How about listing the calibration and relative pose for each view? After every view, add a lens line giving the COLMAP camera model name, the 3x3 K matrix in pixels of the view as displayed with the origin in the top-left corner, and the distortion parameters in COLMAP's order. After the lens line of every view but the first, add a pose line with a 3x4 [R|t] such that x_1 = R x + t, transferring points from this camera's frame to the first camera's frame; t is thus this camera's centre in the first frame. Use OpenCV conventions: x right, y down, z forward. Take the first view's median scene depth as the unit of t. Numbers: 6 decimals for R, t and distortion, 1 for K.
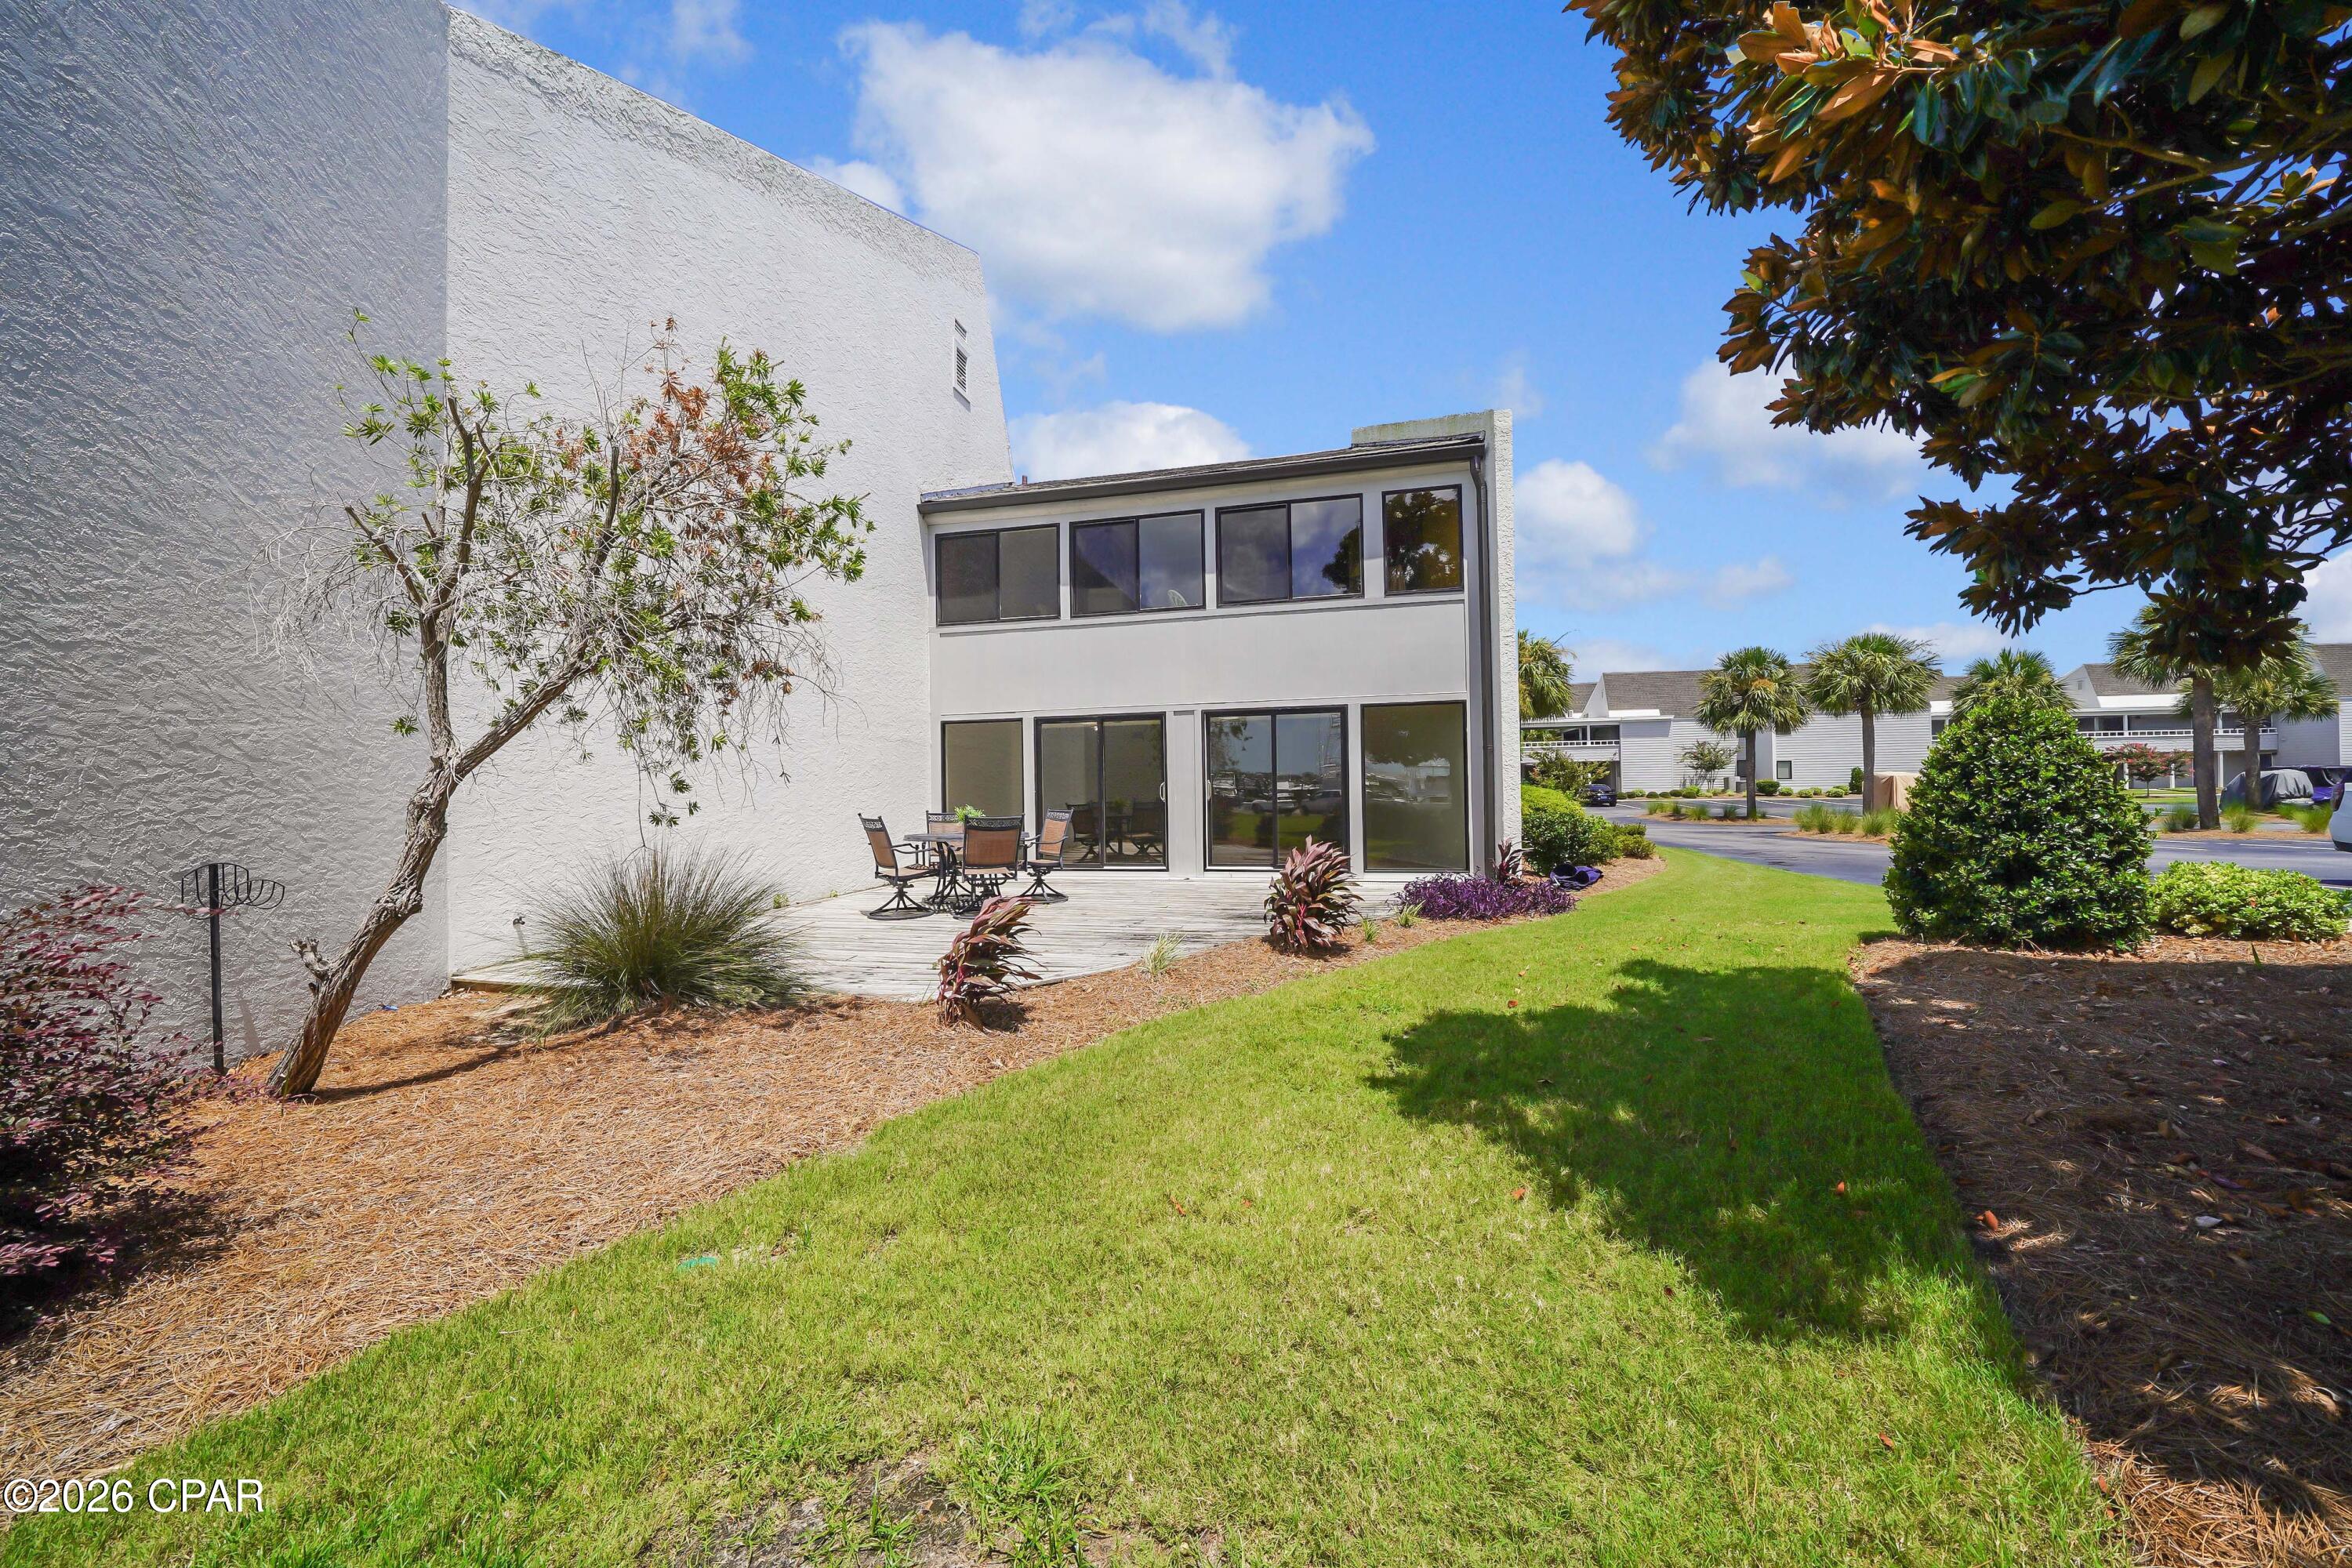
lens RADIAL K [[829.2, 0, 1154.2], [0, 829.2, 764.5], [0, 0, 1]] dist [-0.019468, 0.000129]
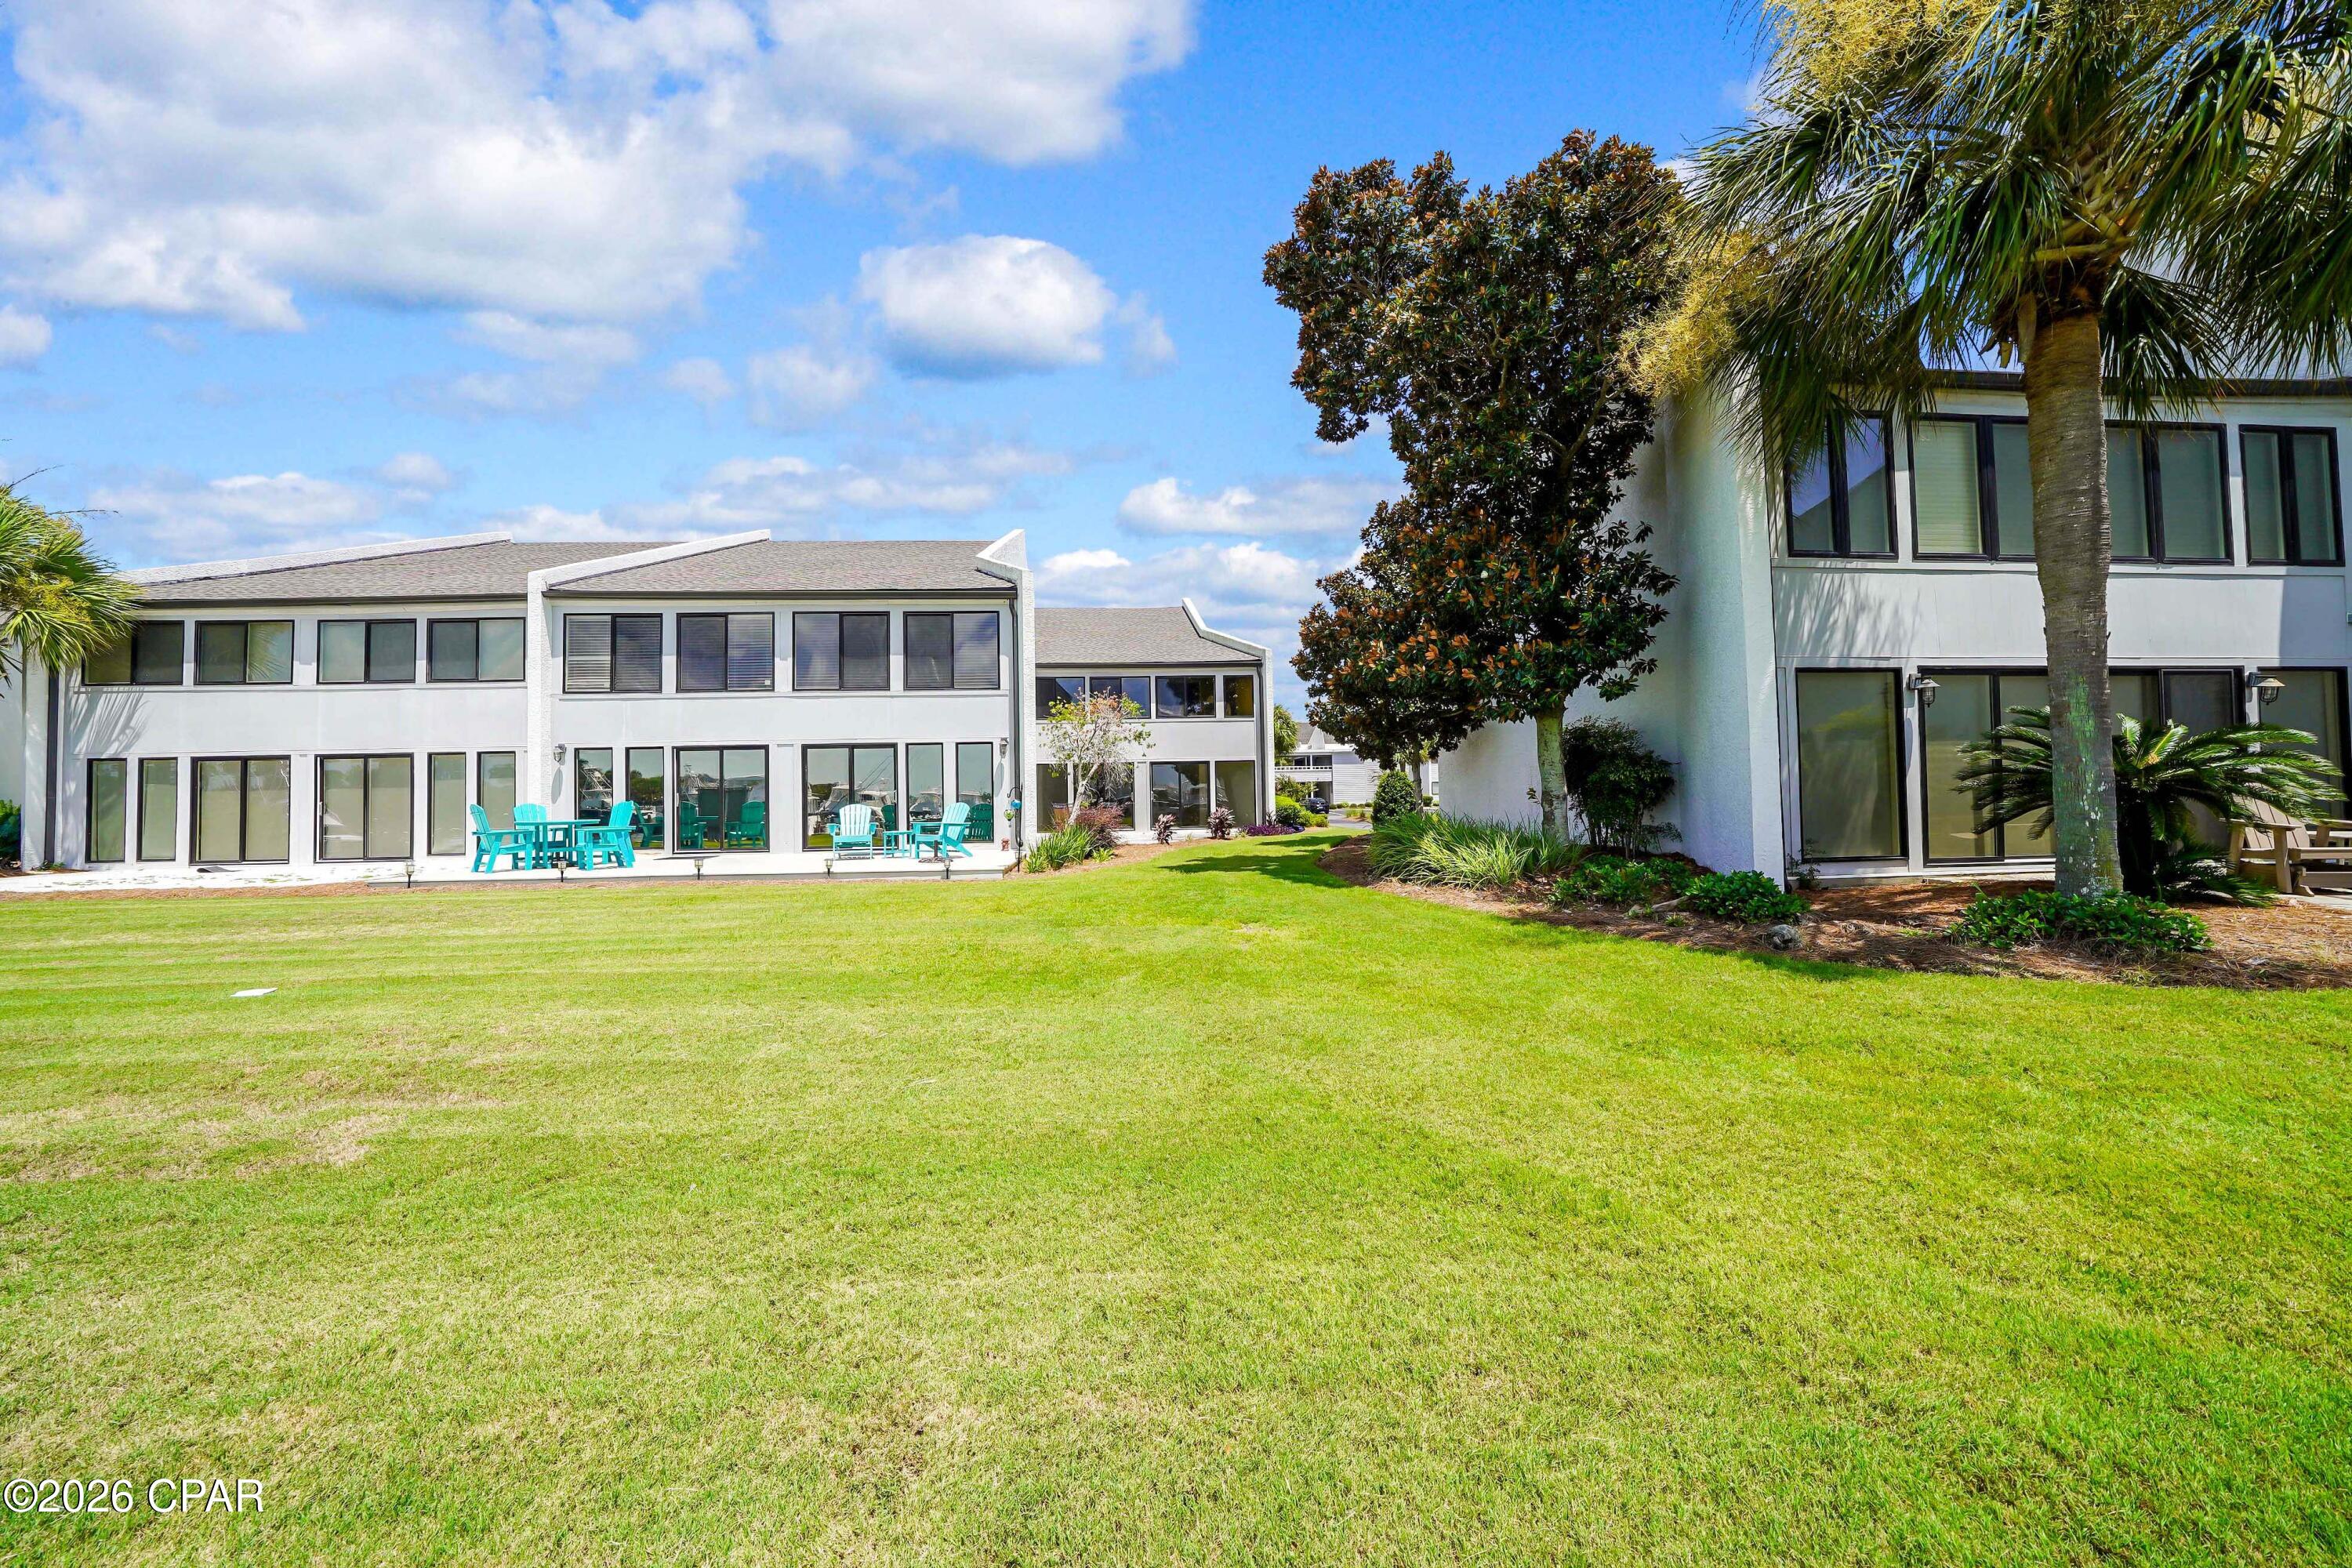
lens RADIAL K [[829.2, 0, 1154.2], [0, 829.2, 764.5], [0, 0, 1]] dist [-0.019468, 0.000129]
pose [[0.958213, 0.014144, 0.285707, -0.618014], [-0.008756, 0.999759, -0.020129, -0.007682], [-0.285923, 0.016786, 0.958106, -1.294793]]
